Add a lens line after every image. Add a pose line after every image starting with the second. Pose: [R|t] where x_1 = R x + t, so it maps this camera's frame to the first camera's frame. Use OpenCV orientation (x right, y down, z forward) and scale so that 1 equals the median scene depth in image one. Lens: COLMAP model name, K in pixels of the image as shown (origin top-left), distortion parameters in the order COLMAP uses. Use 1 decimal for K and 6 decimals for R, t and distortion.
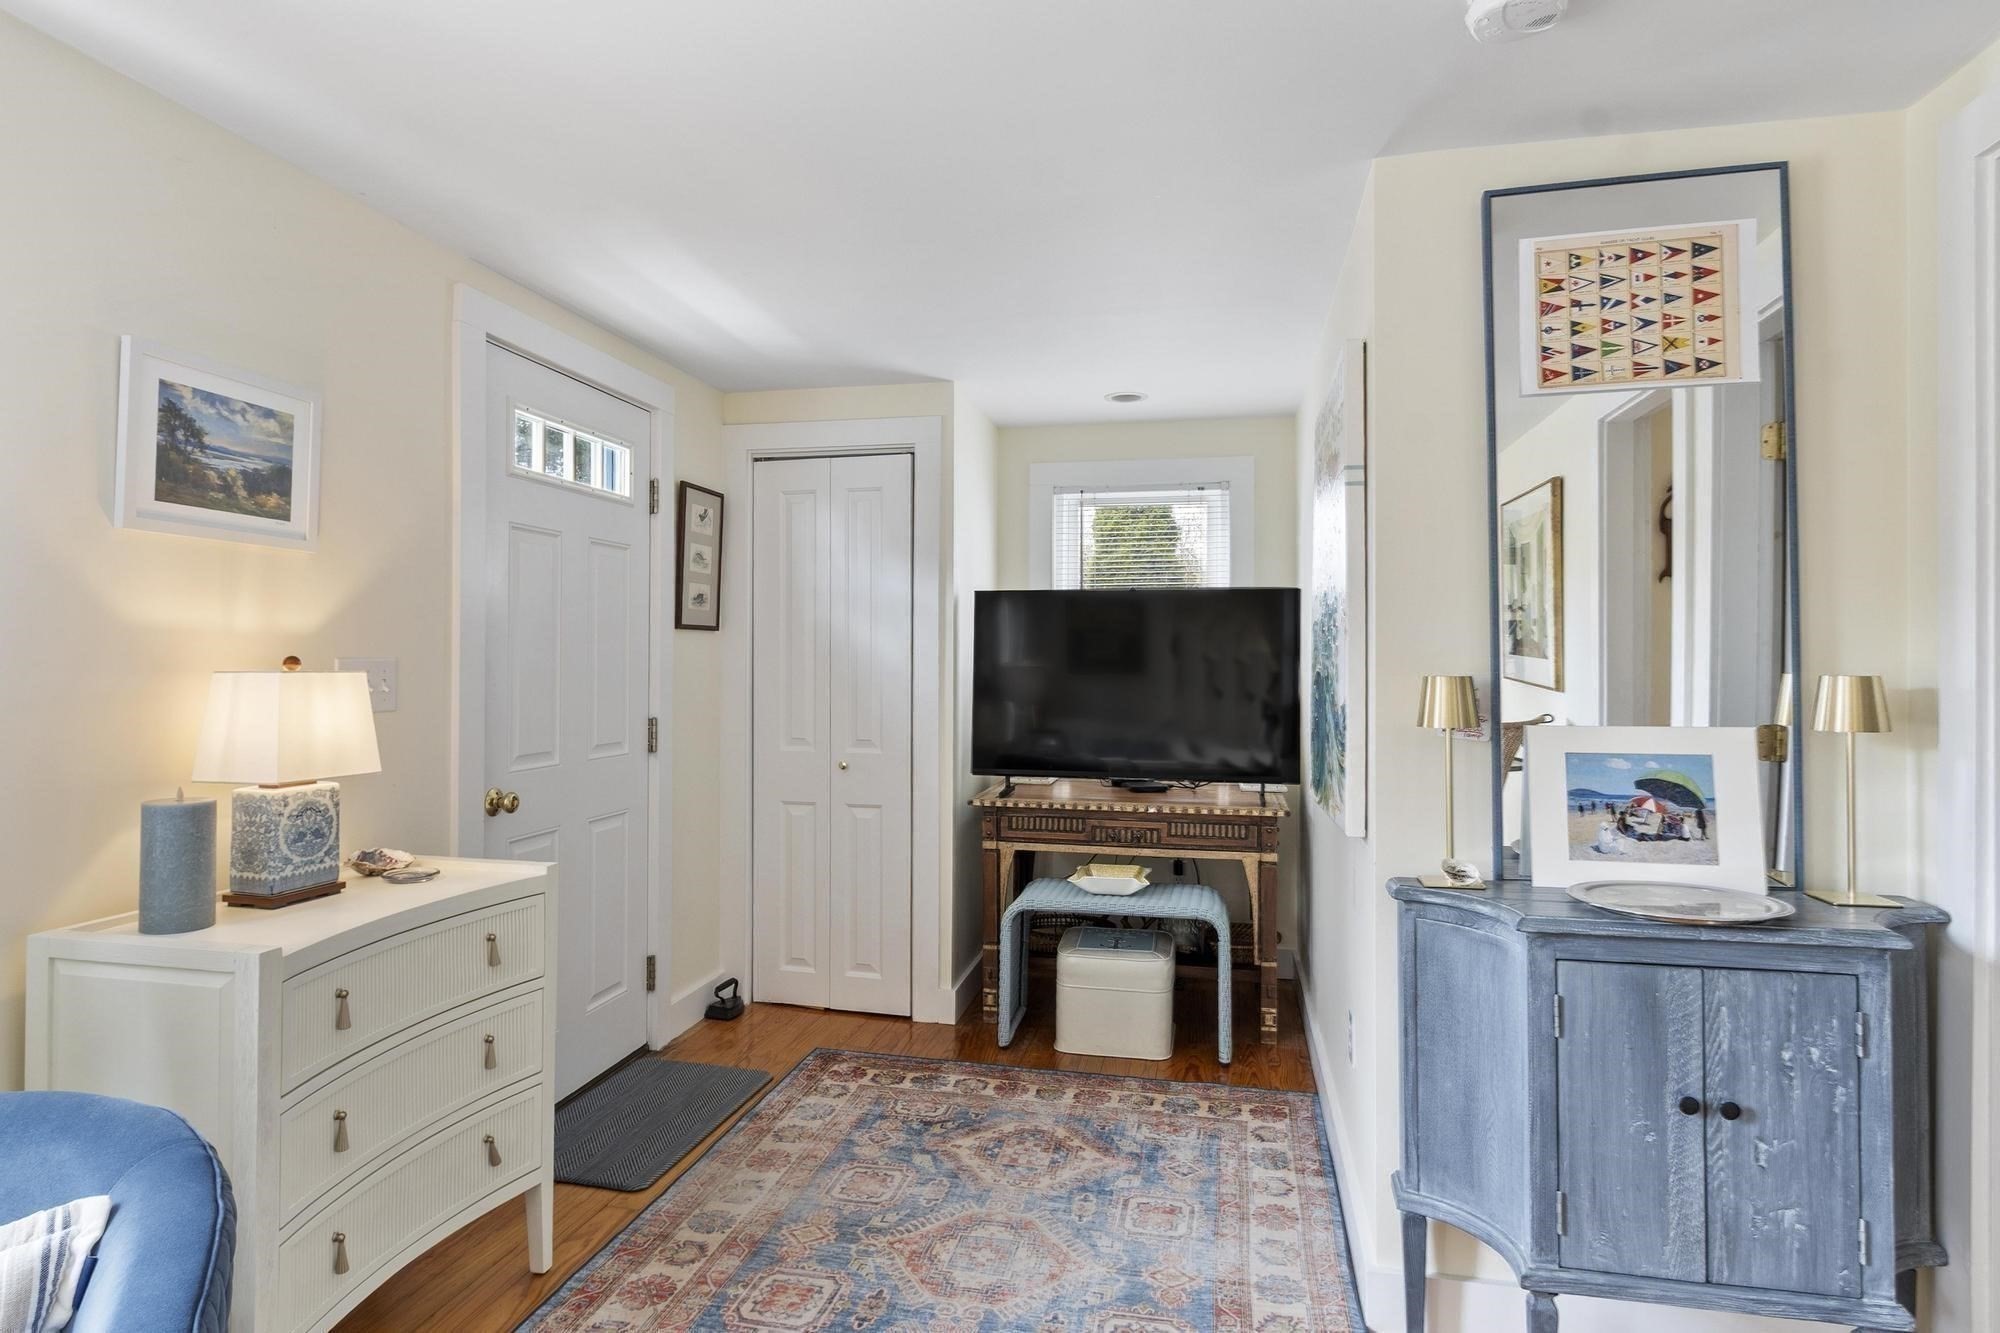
lens RADIAL K [[1135.7, 0, 968.0], [0, 1135.7, 635.3], [0, 0, 1]] dist [0.000549, -0.001135]
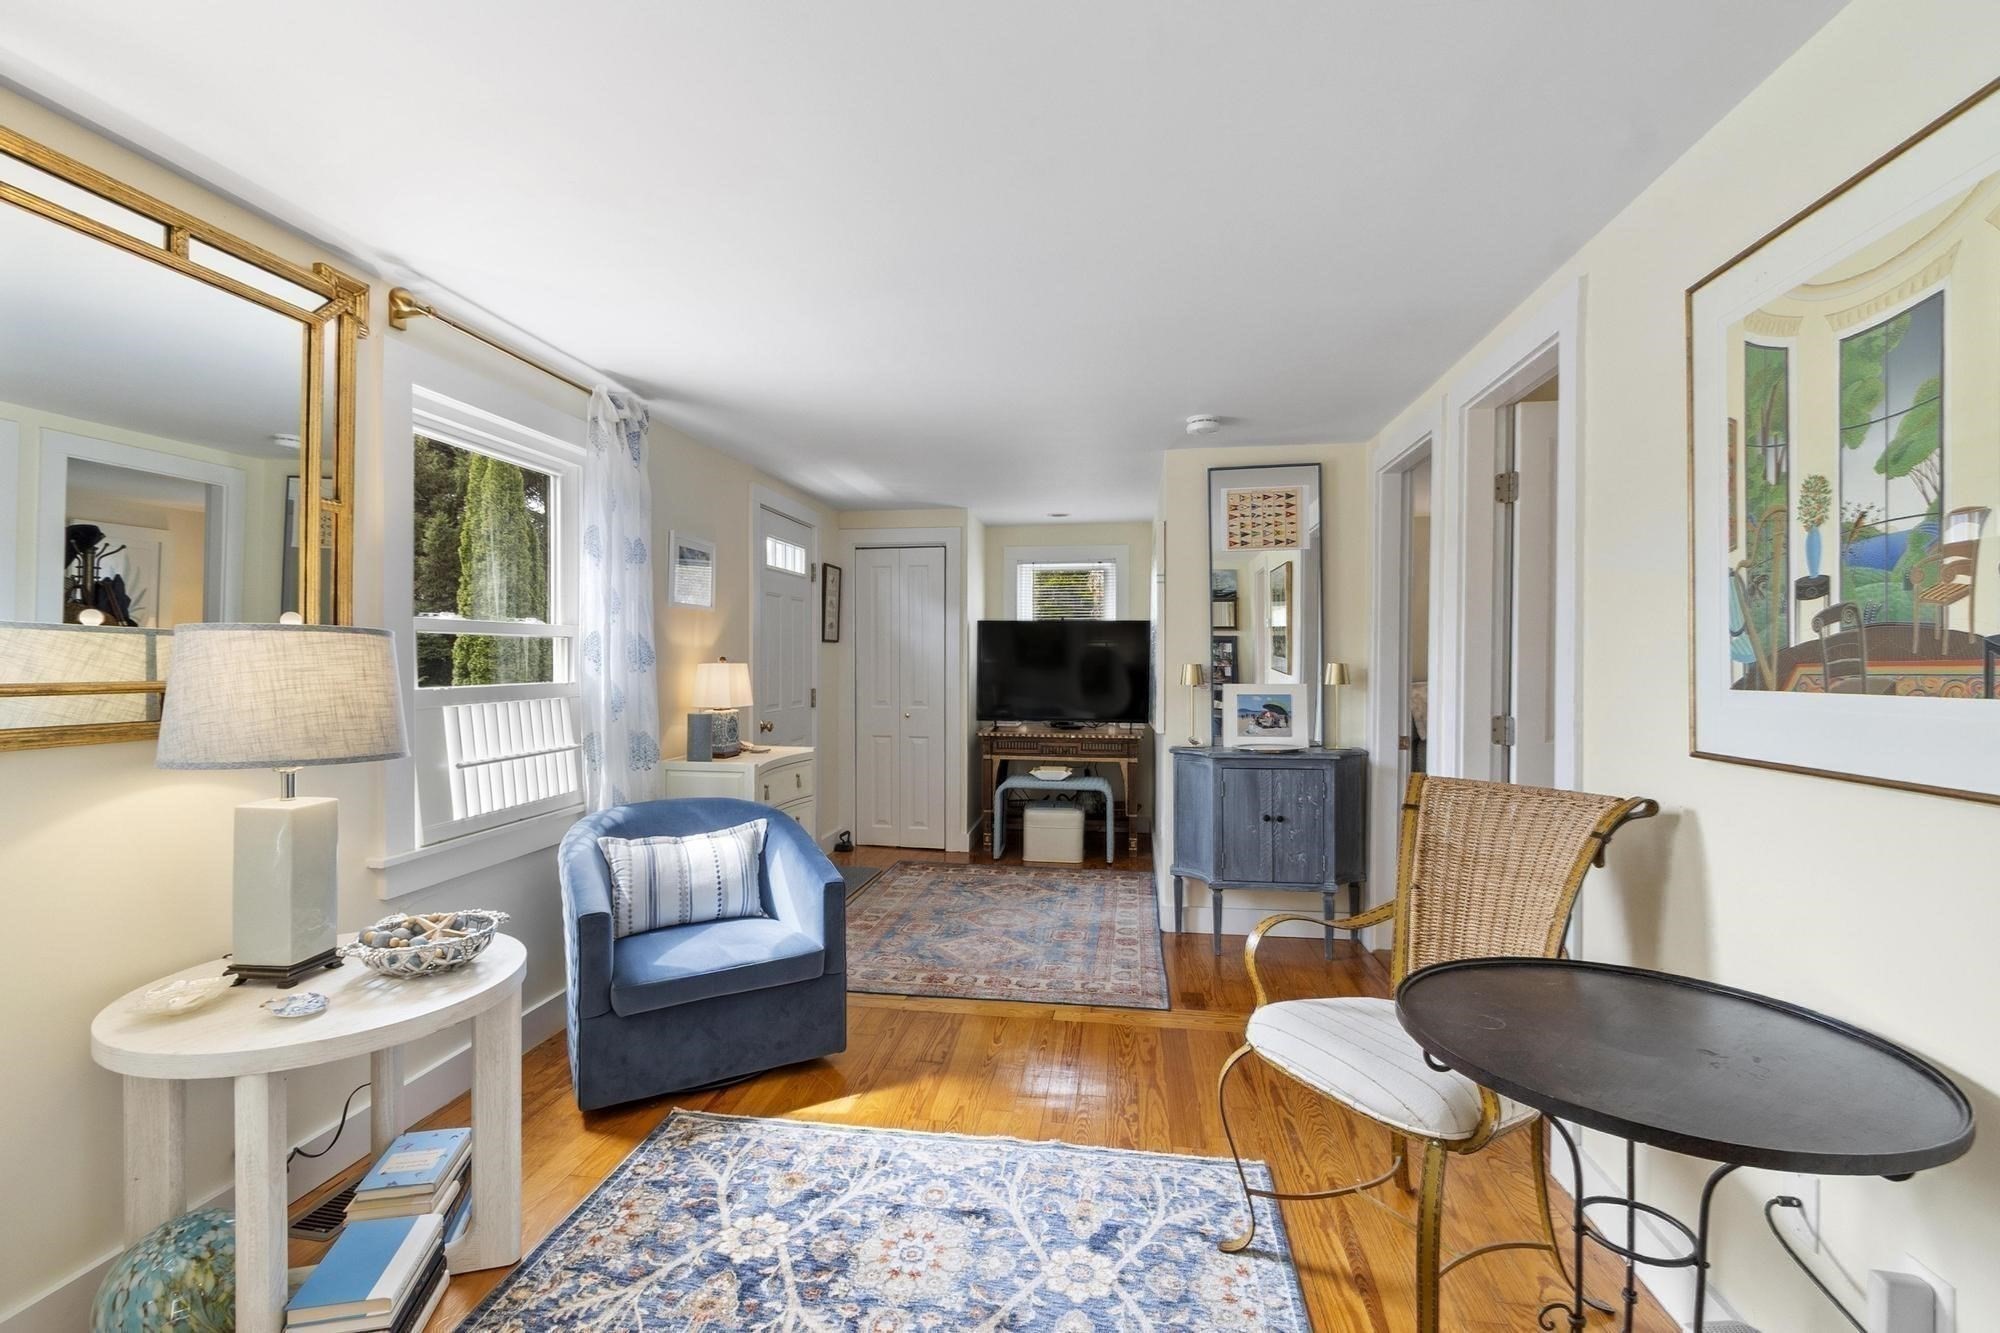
lens RADIAL K [[874.5, 0, 982.2], [0, 874.5, 658.6], [0, 0, 1]] dist [0.001383, -0.000190]
pose [[0.998174, -0.001707, 0.060375, -0.105107], [0.000418, 0.999772, 0.021355, -0.011882], [-0.060397, -0.021291, 0.997947, -0.608124]]
